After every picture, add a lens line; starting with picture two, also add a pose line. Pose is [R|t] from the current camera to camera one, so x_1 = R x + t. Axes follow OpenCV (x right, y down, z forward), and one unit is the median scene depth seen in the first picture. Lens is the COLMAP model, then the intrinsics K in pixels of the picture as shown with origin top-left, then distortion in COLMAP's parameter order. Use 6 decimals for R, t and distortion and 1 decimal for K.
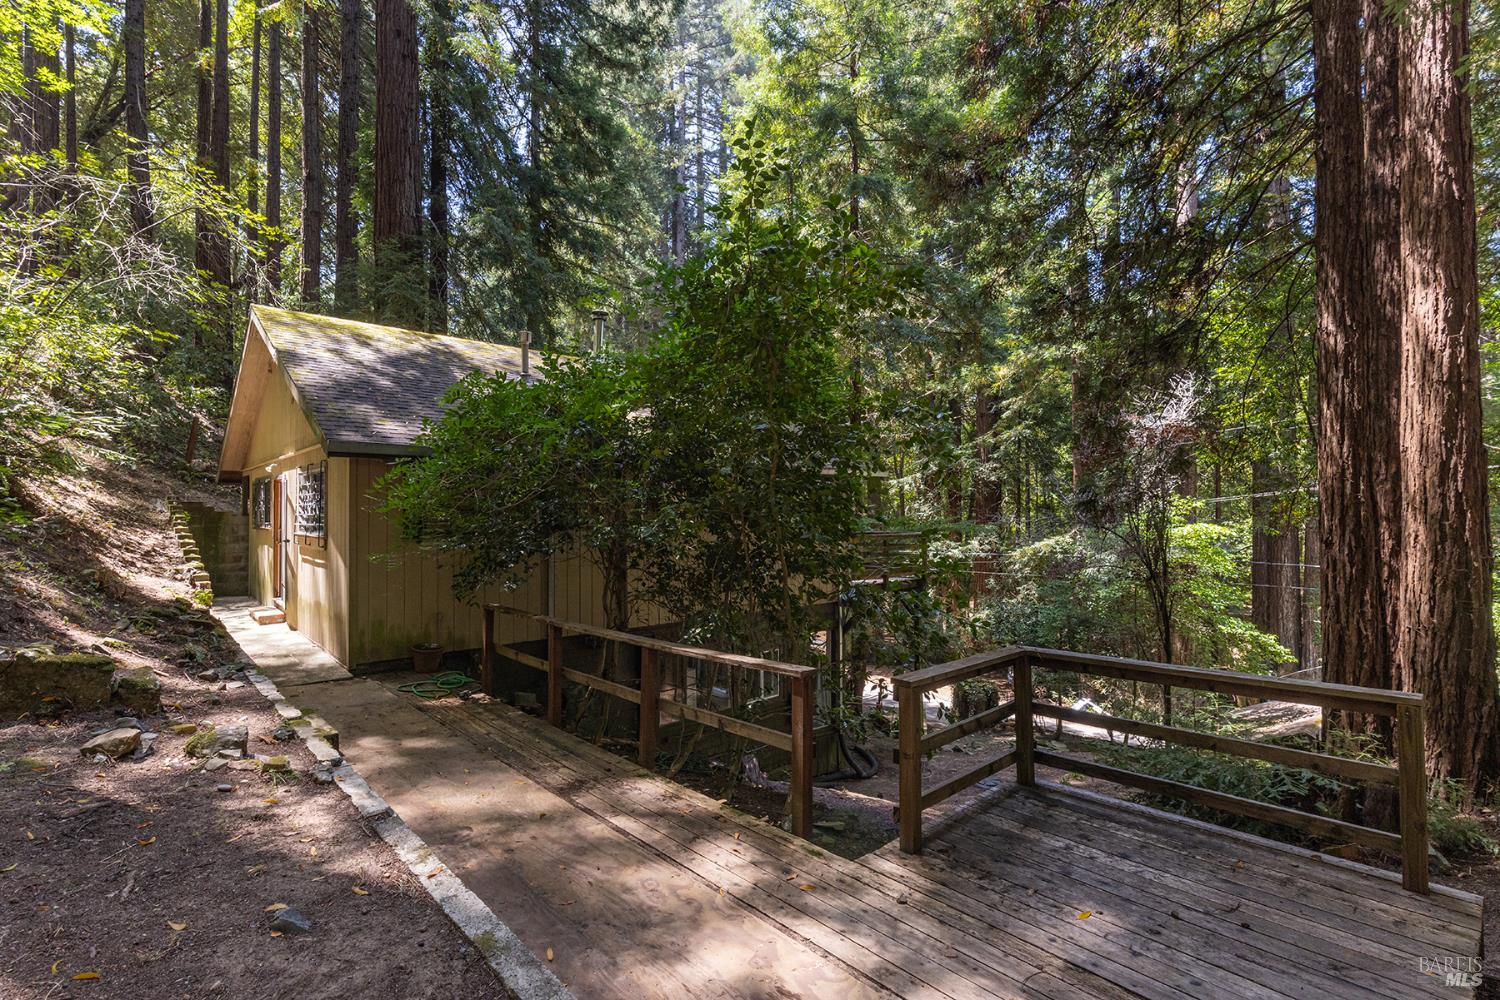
lens RADIAL K [[666.7, 0, 750.0], [0, 666.7, 500.0], [0, 0, 1]] dist [0.025814, -0.000191]
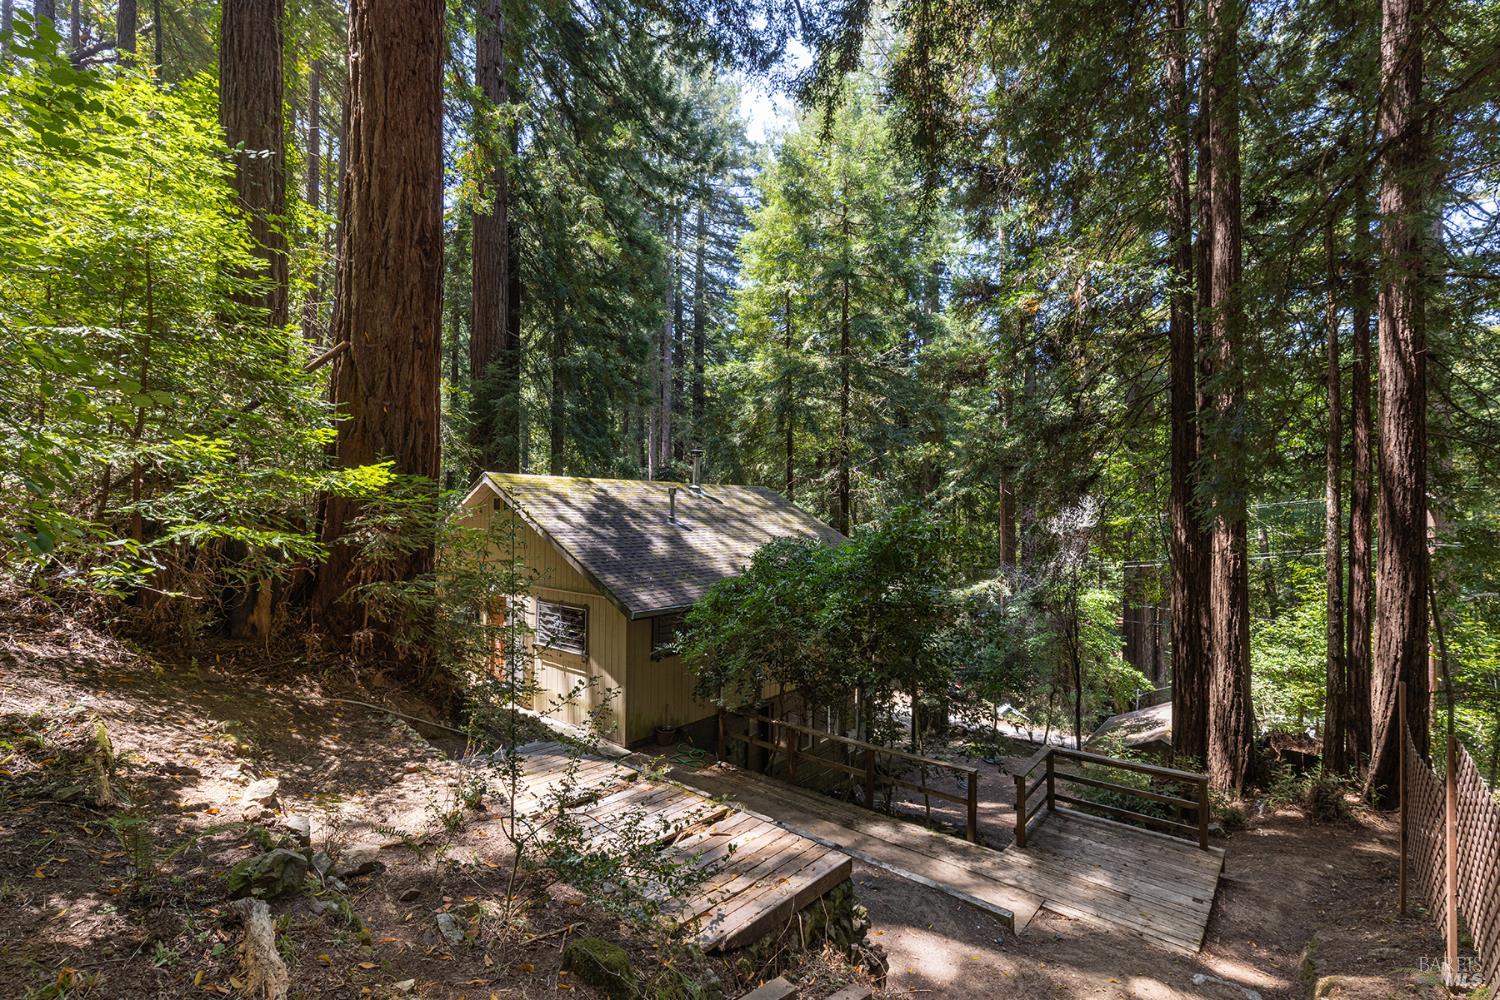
lens RADIAL K [[638.7, 0, 750.0], [0, 638.7, 500.0], [0, 0, 1]] dist [-0.000425, 0.000035]
pose [[0.992731, 0.006178, 0.120194, -0.339830], [-0.007159, 0.999944, 0.007737, -0.246365], [-0.120140, -0.008541, 0.992720, -0.385295]]
